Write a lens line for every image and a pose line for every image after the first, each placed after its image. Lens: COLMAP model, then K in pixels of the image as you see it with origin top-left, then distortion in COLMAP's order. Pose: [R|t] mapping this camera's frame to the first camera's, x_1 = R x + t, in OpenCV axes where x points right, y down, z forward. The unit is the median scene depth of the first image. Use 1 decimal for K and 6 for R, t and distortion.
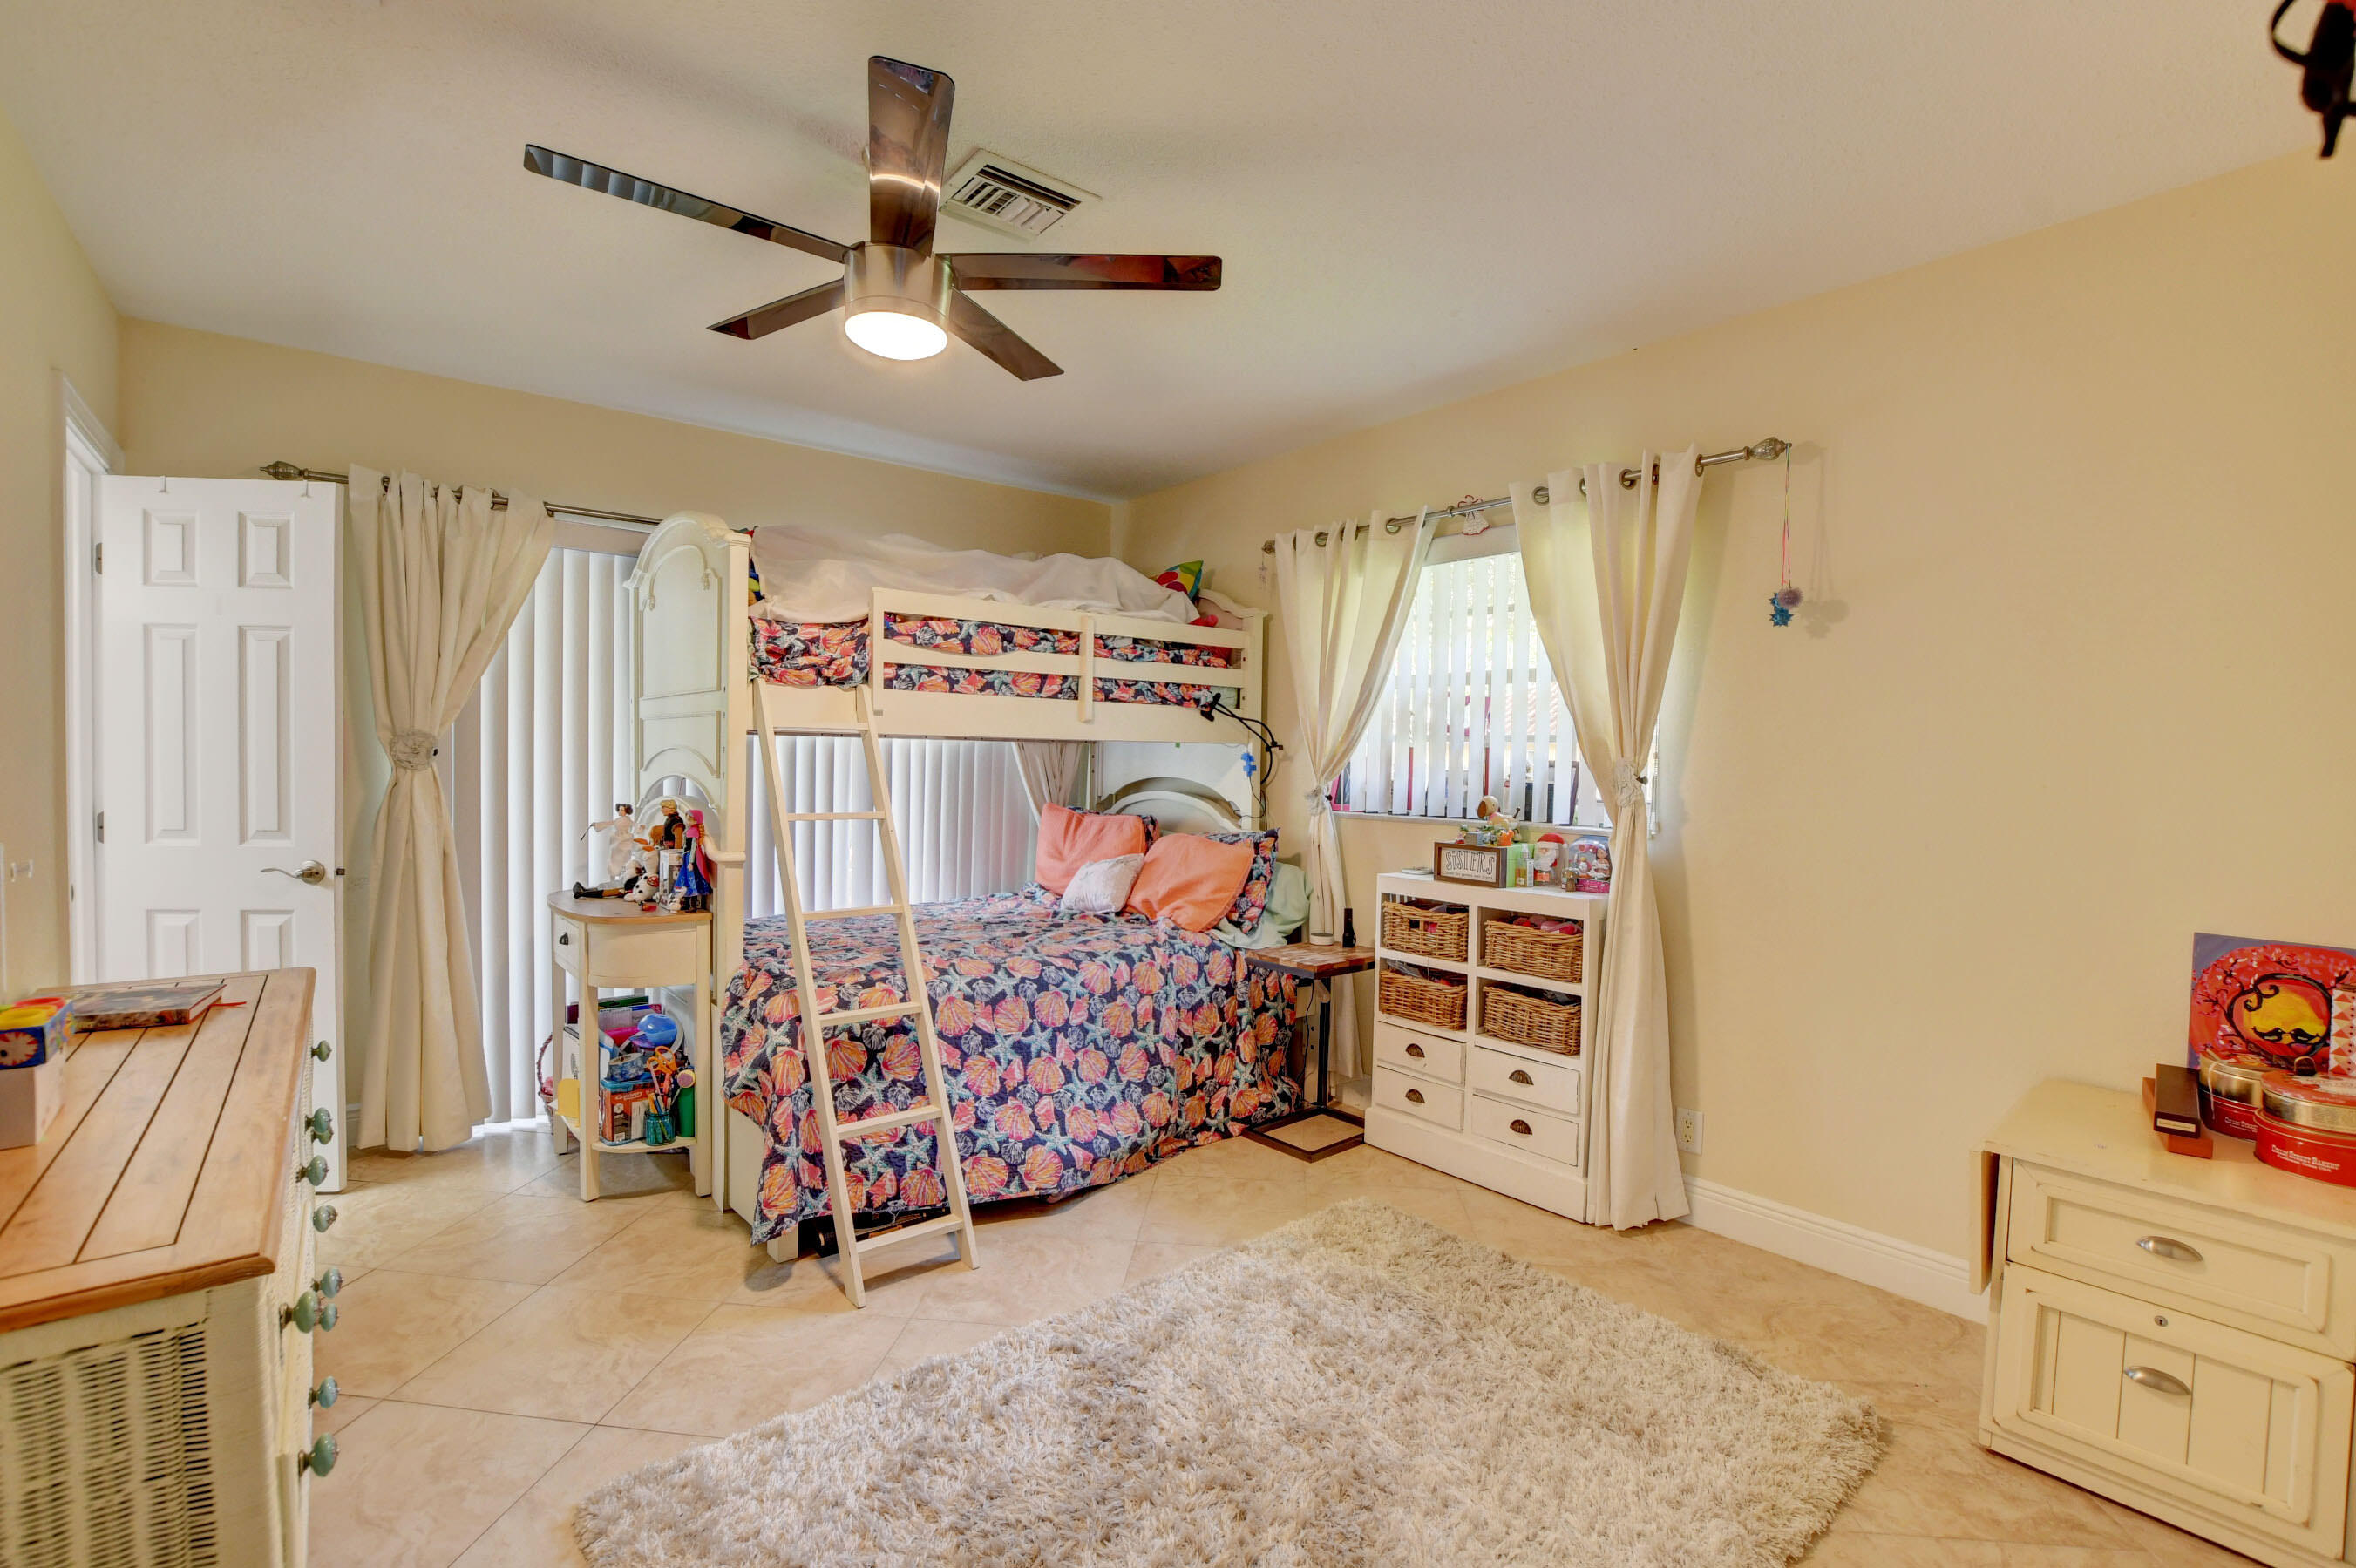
lens RADIAL K [[1039.5, 0, 1177.5], [0, 1039.5, 784.1], [0, 0, 1]] dist [-0.031813, 0.003300]
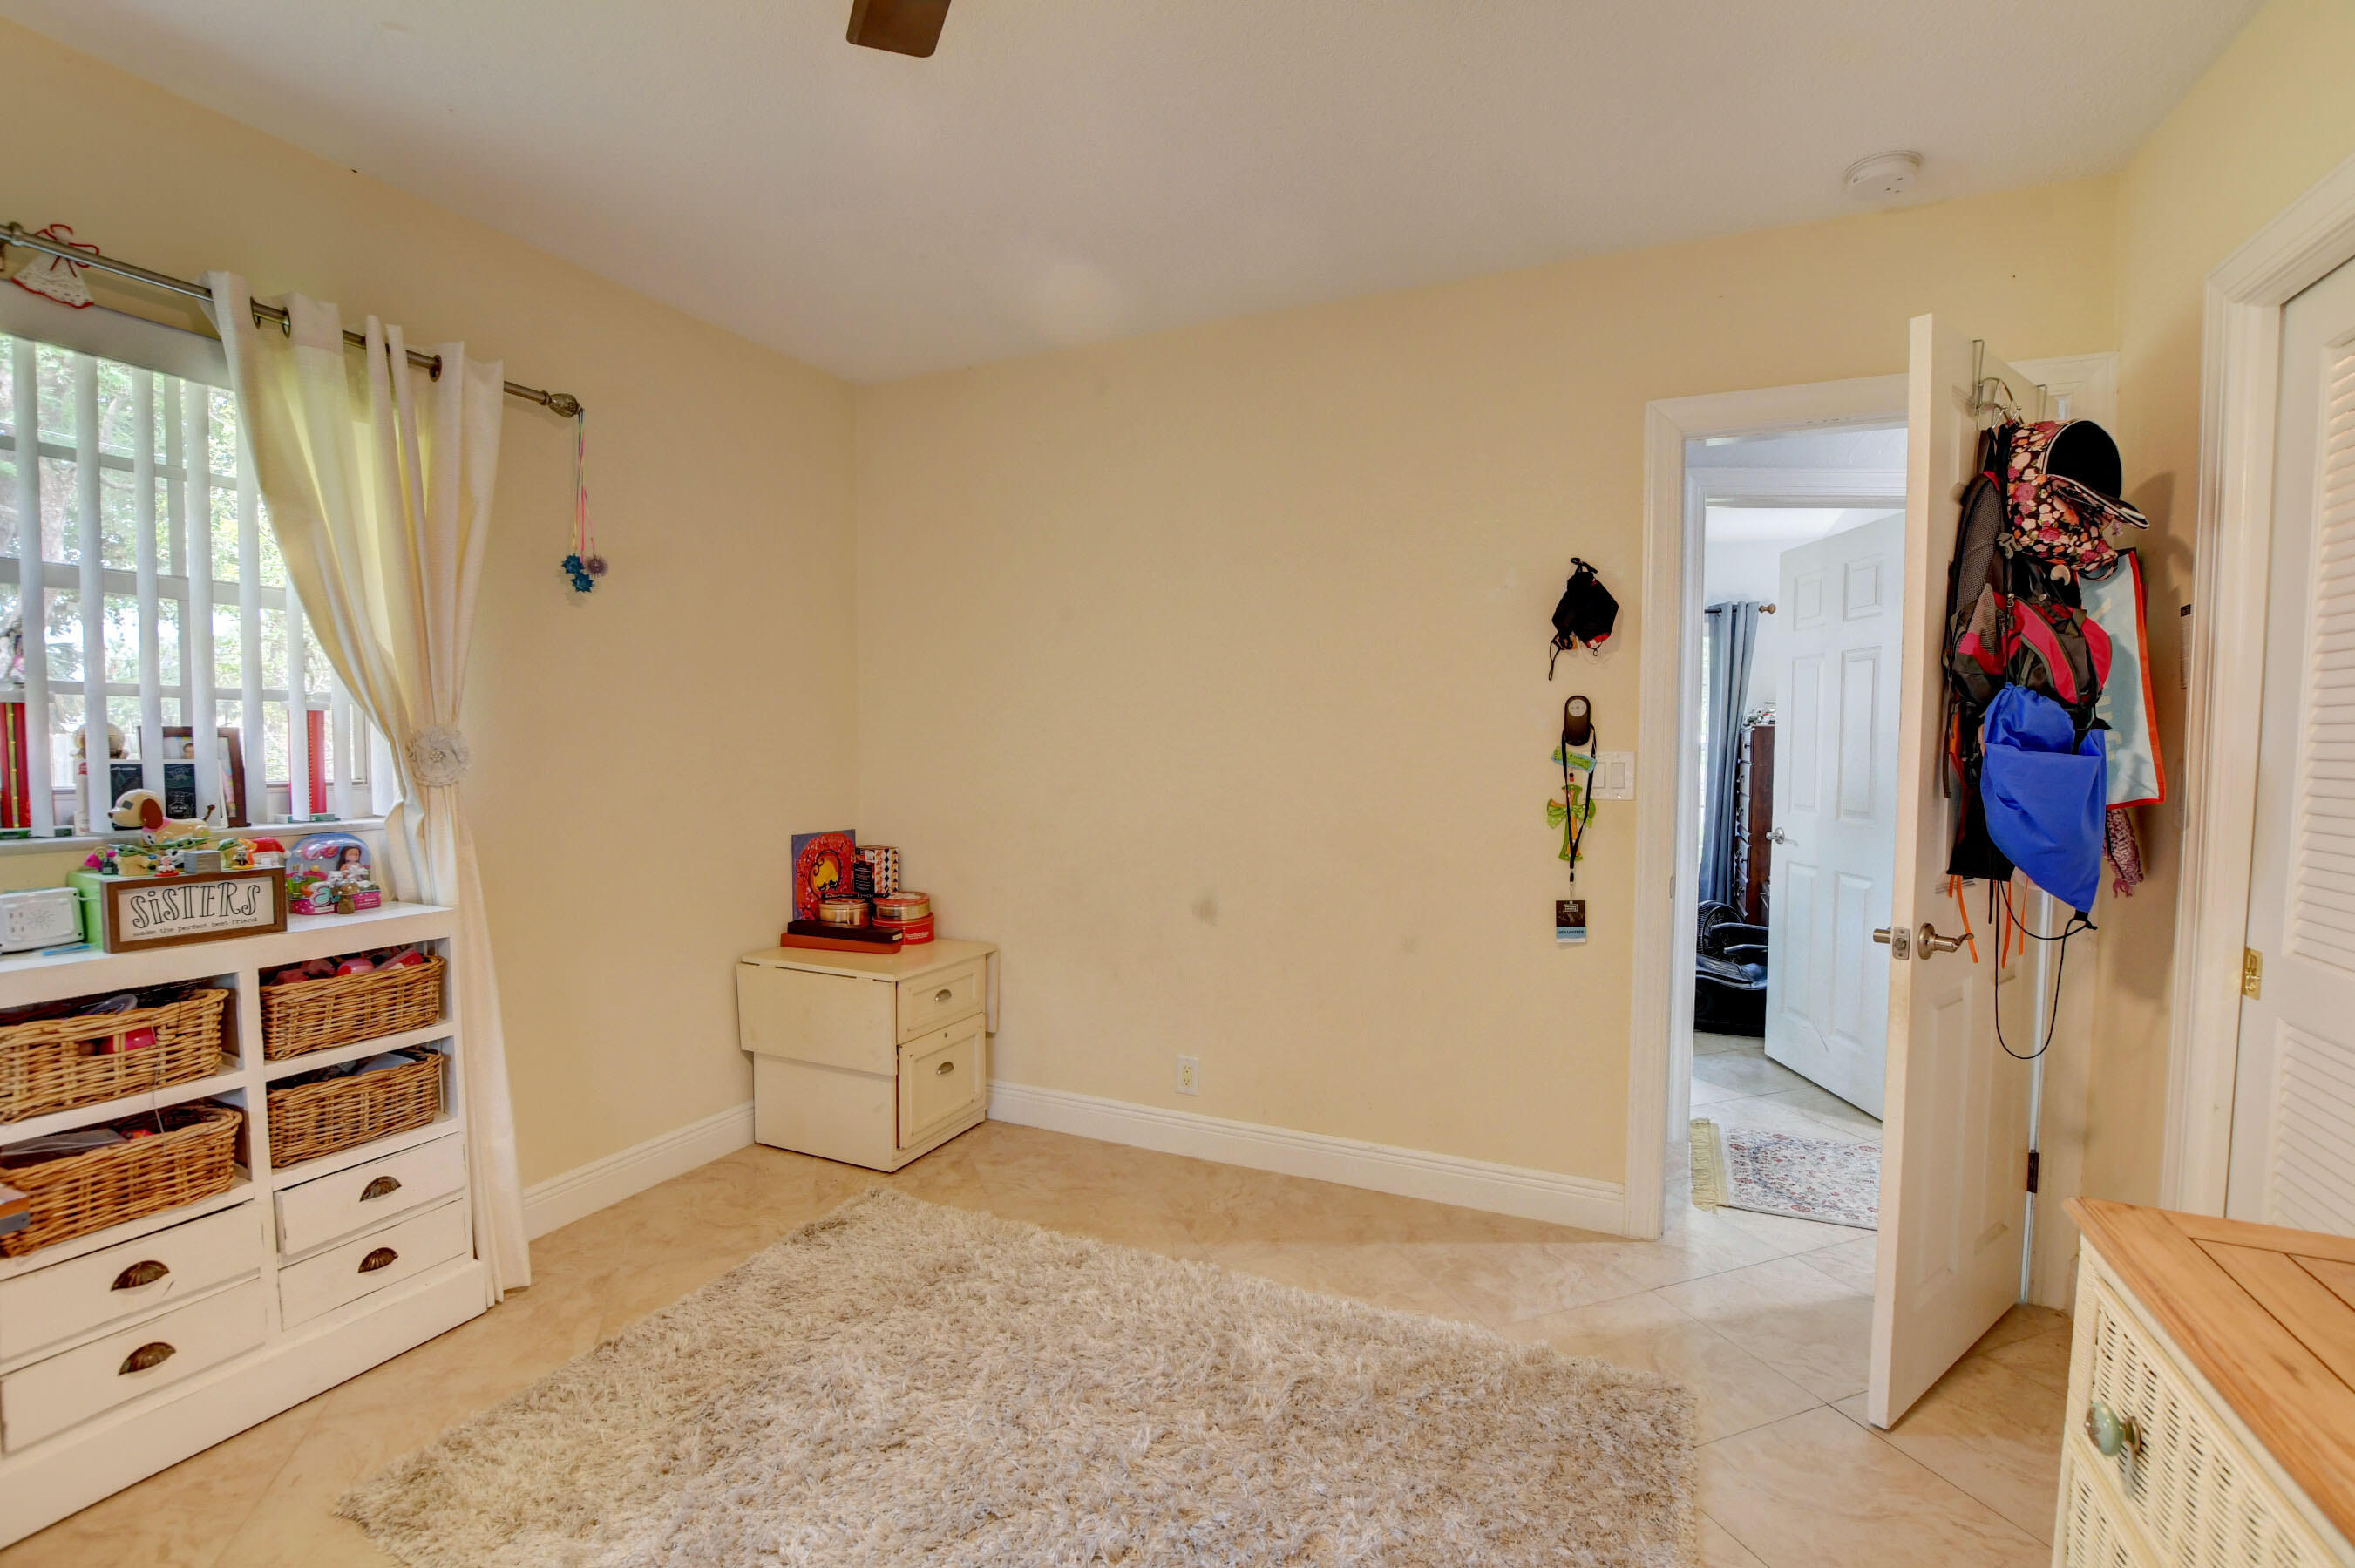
lens RADIAL K [[1039.0, 0, 1178.8], [0, 1039.0, 788.8], [0, 0, 1]] dist [-0.031813, 0.003300]
pose [[-0.434495, -0.059892, 0.898681, -0.474588], [0.012891, 0.997271, 0.072695, -0.023835], [-0.900582, 0.043170, -0.432538, 0.767370]]
